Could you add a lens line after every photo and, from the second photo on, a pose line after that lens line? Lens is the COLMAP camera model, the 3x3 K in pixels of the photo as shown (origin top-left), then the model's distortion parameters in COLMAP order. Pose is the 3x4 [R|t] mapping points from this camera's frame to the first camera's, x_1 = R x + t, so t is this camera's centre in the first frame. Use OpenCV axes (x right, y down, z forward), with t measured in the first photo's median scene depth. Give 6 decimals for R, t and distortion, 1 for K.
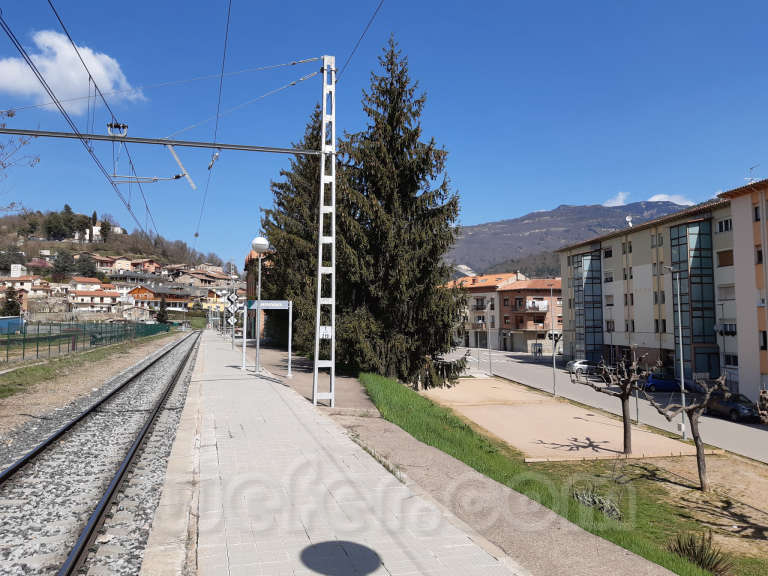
lens RADIAL K [[591.4, 0, 382.7], [0, 591.4, 280.5], [0, 0, 1]] dist [0.084816, -0.155718]
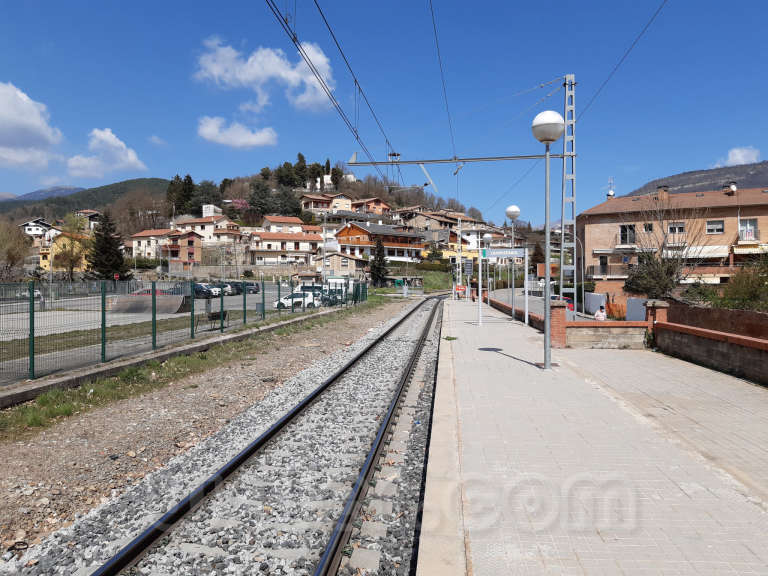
lens RADIAL K [[591.4, 0, 382.7], [0, 591.4, 280.5], [0, 0, 1]] dist [0.084816, -0.155718]
pose [[0.922816, -0.001694, -0.385237, -0.113927], [0.028506, 0.997549, 0.063897, 0.027561], [0.384185, -0.069947, 0.920603, 0.378834]]
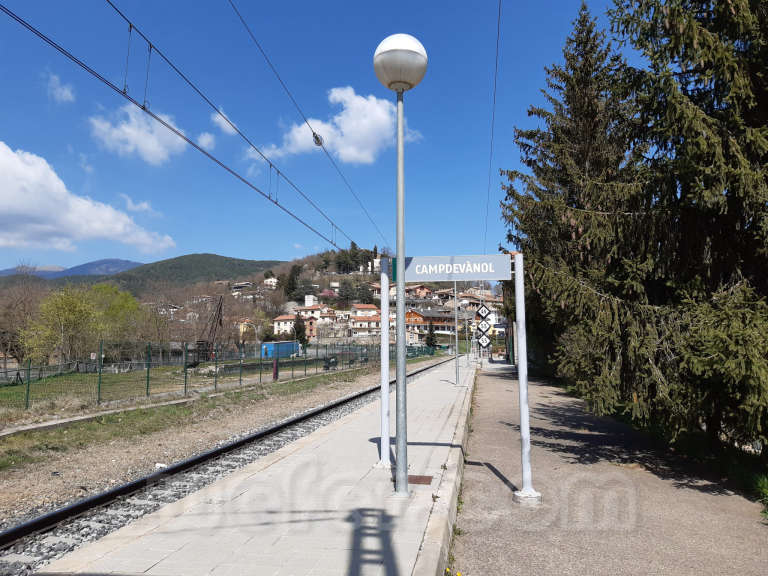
lens RADIAL K [[588.8, 0, 384.0], [0, 588.8, 276.3], [0, 0, 1]] dist [0.195559, -0.389002]
pose [[0.900965, -0.059808, -0.429750, -0.007115], [0.039412, 0.997641, -0.056214, 0.005452], [0.432098, 0.033710, 0.901197, 0.058390]]
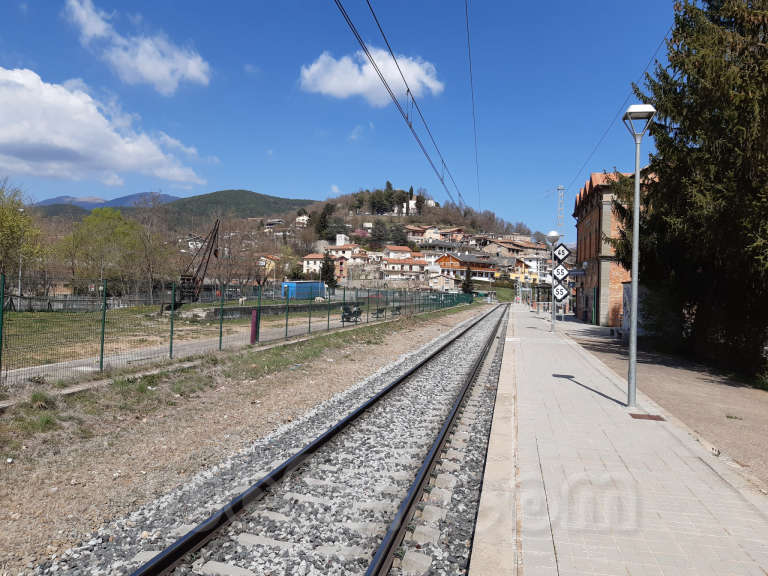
lens RADIAL K [[588.8, 0, 384.0], [0, 588.8, 276.3], [0, 0, 1]] dist [0.195559, -0.389002]
pose [[0.876186, 0.018611, -0.481613, -0.032103], [-0.000218, 0.999269, 0.038219, 0.007804], [0.481973, -0.033382, 0.875550, 0.105104]]
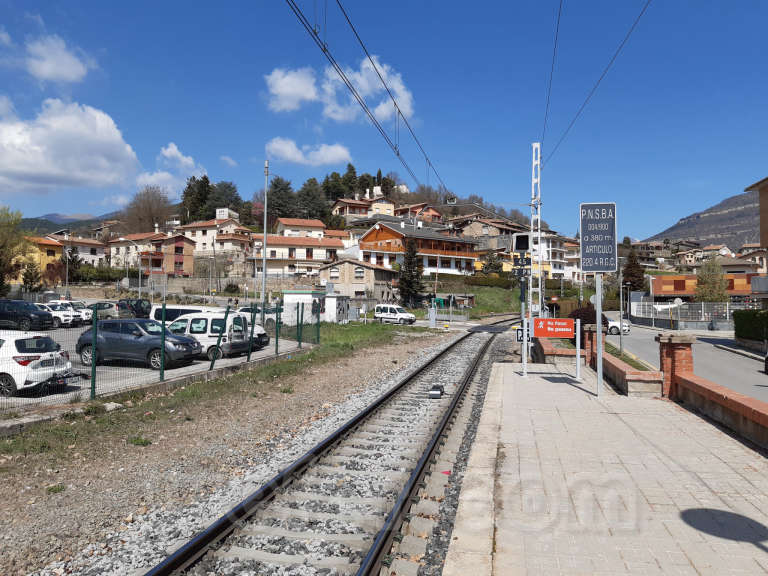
lens RADIAL K [[591.4, 0, 382.7], [0, 591.4, 280.5], [0, 0, 1]] dist [0.084816, -0.155718]
pose [[0.878909, -0.009143, -0.476901, -0.153563], [0.026068, 0.999243, 0.028885, 0.037418], [0.476276, -0.037819, 0.878482, 0.515713]]
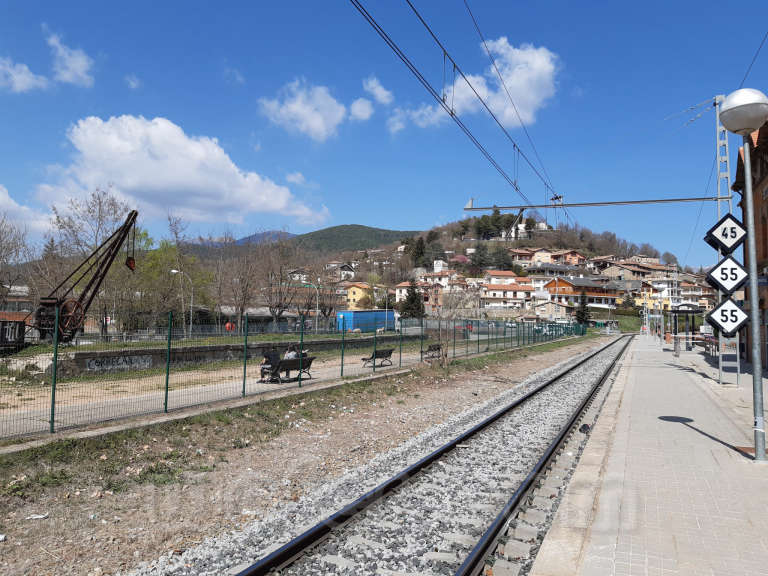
lens RADIAL K [[591.4, 0, 382.7], [0, 591.4, 280.5], [0, 0, 1]] dist [0.084816, -0.155718]
pose [[0.767789, -0.024078, -0.640250, -0.052948], [0.023798, 0.999676, -0.009057, 0.013252], [0.640261, -0.008283, 0.768113, 0.181709]]
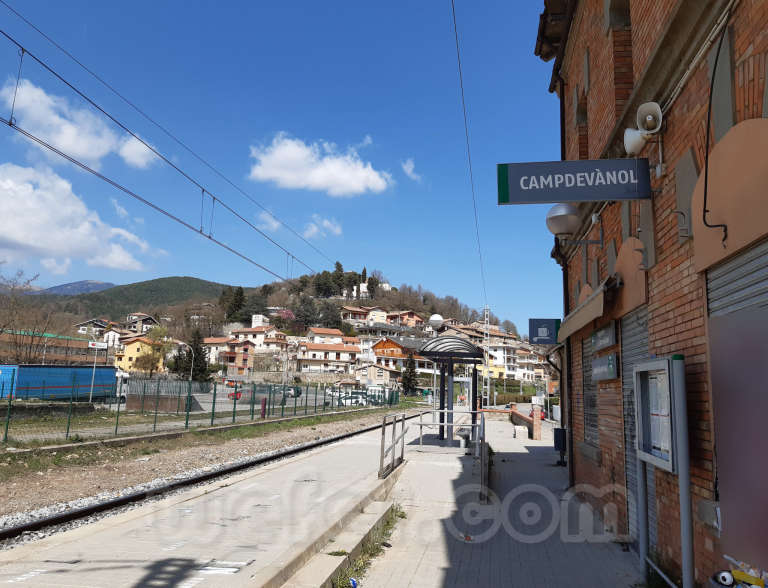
lens RADIAL K [[631.2, 0, 379.0], [0, 631.2, 281.8], [0, 0, 1]] dist [0.097729, -0.002033]
pose [[0.898664, -0.039463, -0.436859, -0.065540], [-0.007884, 0.994331, -0.106040, 0.020599], [0.438567, 0.098738, 0.893258, 0.270387]]
